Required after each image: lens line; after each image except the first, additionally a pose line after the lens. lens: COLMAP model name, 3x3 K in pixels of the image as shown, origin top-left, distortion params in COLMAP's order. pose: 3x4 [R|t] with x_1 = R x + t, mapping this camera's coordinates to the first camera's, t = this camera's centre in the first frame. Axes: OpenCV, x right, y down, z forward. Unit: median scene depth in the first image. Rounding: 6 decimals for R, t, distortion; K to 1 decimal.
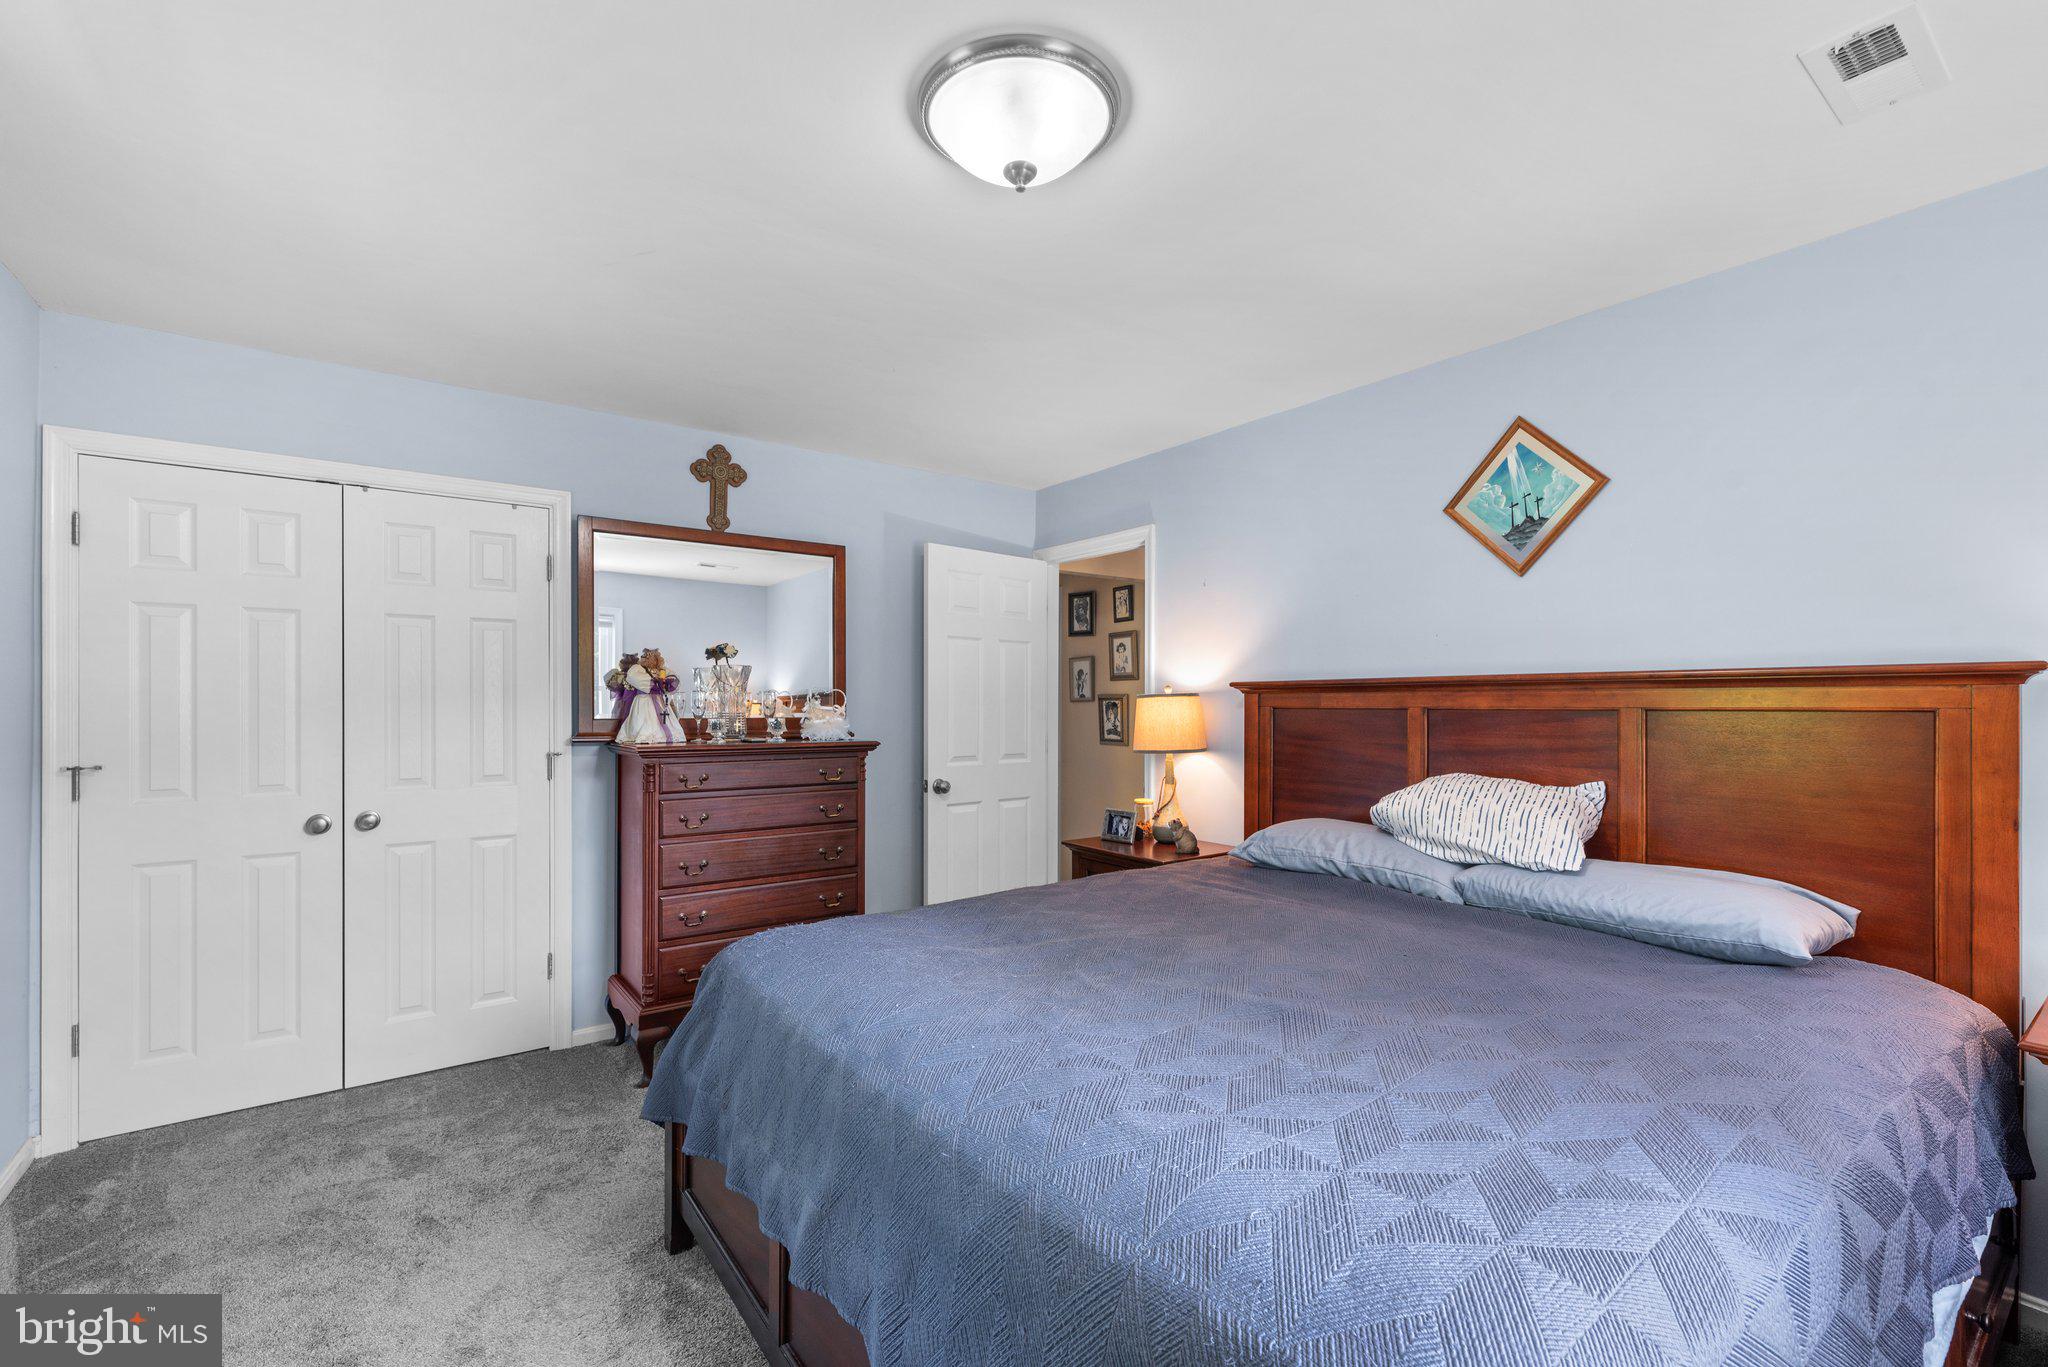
lens RADIAL K [[878.6, 0, 1023.3], [0, 878.6, 688.2], [0, 0, 1]] dist [0.007871, -0.000106]
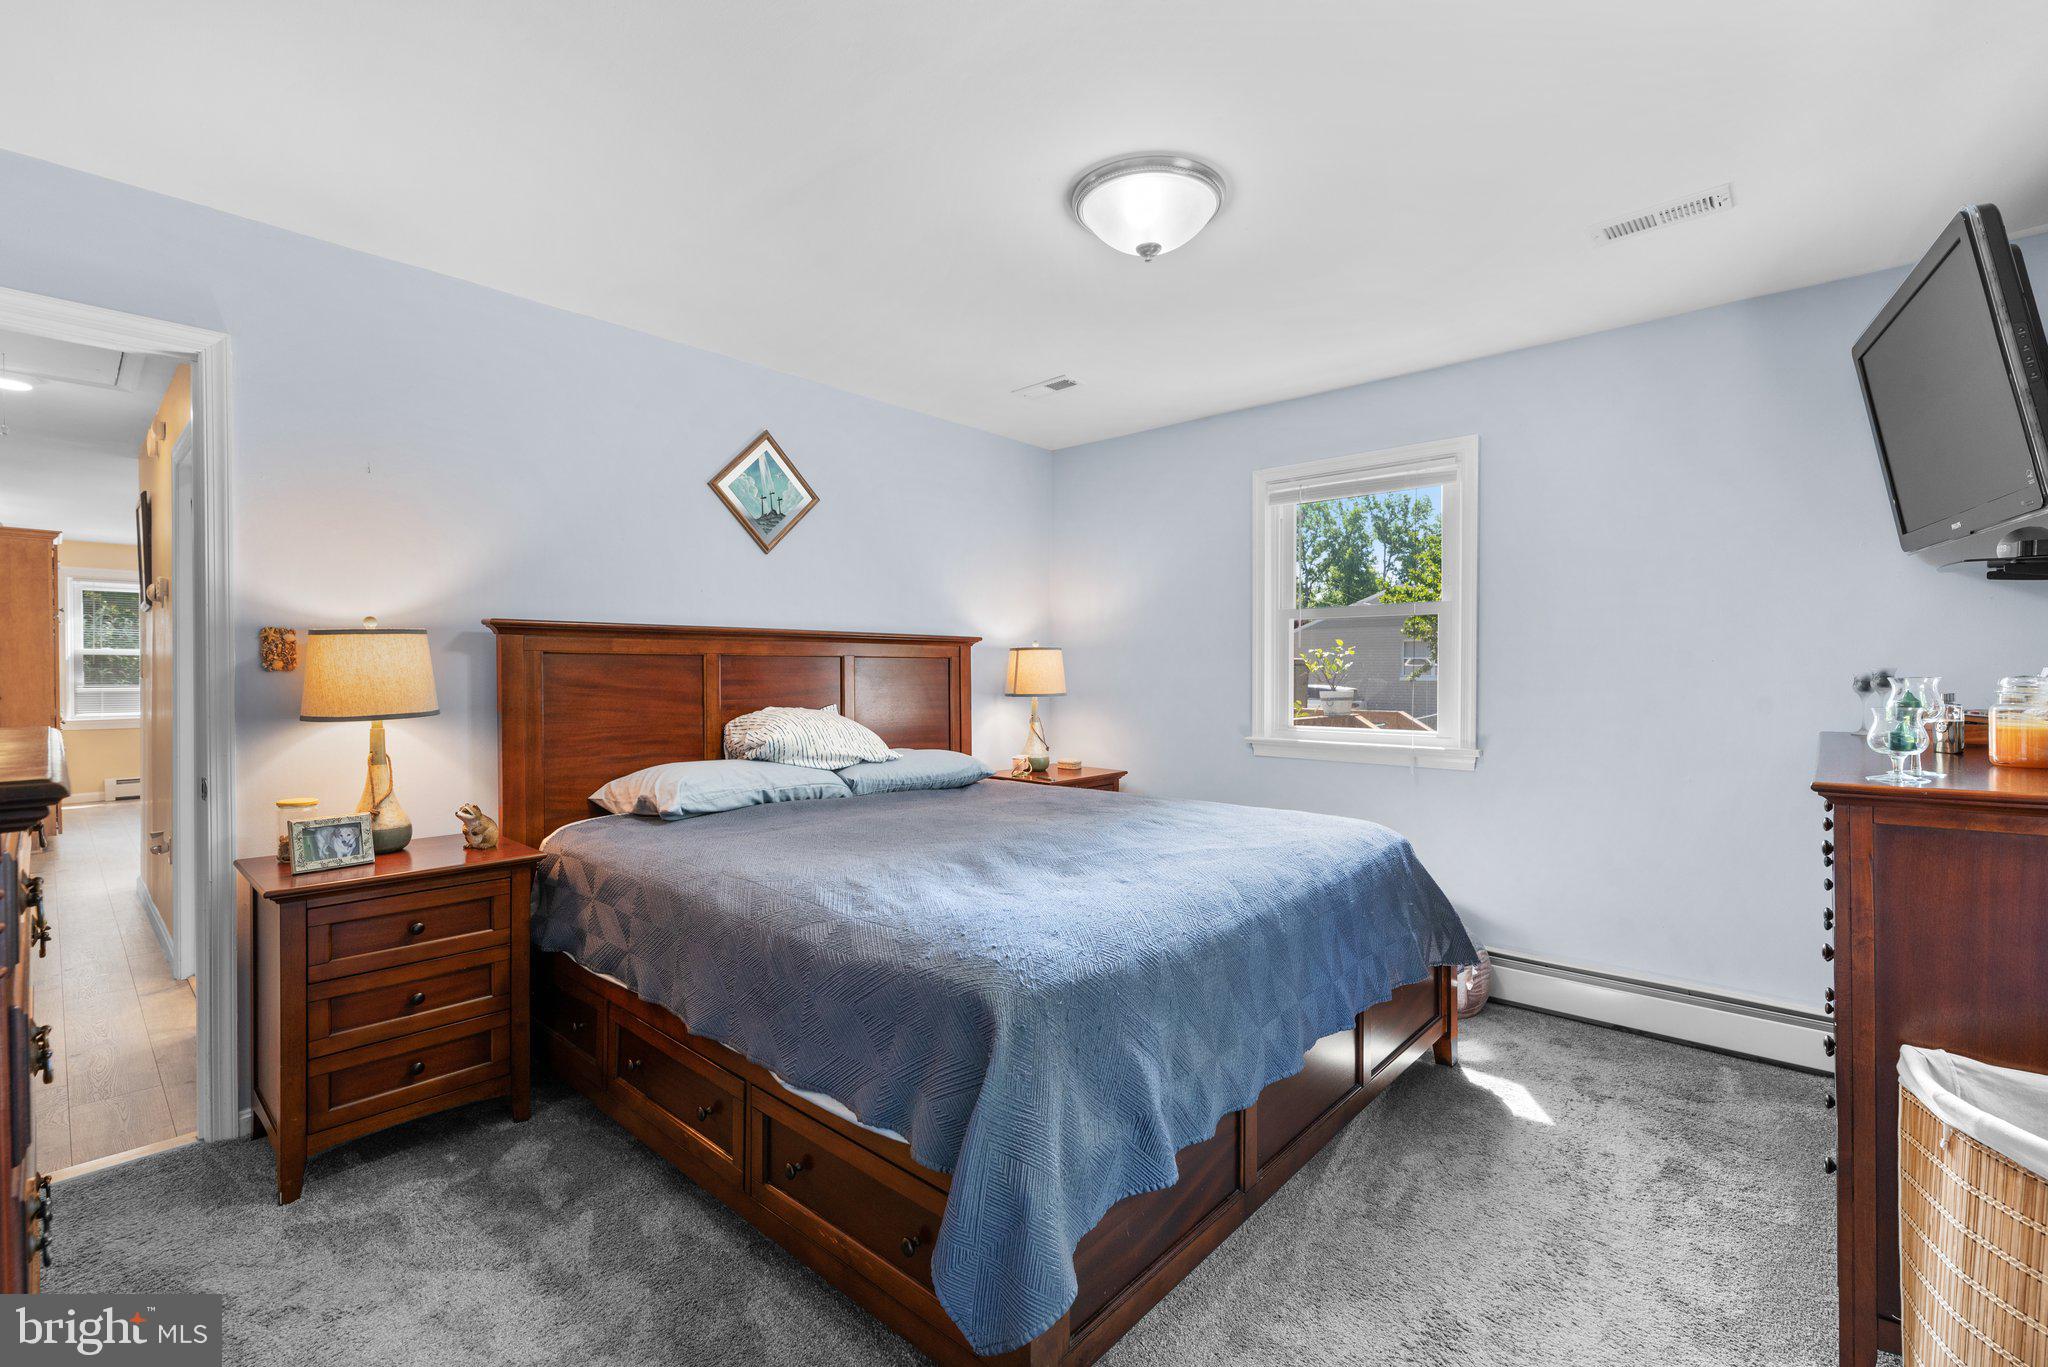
lens RADIAL K [[903.2, 0, 1024.0], [0, 903.2, 683.5], [0, 0, 1]] dist [-0.001126, 0.000010]
pose [[-0.211819, -0.016267, 0.977173, -0.821887], [-0.017612, 0.999763, 0.012825, 0.040212], [-0.977150, -0.014493, -0.212055, 0.908937]]
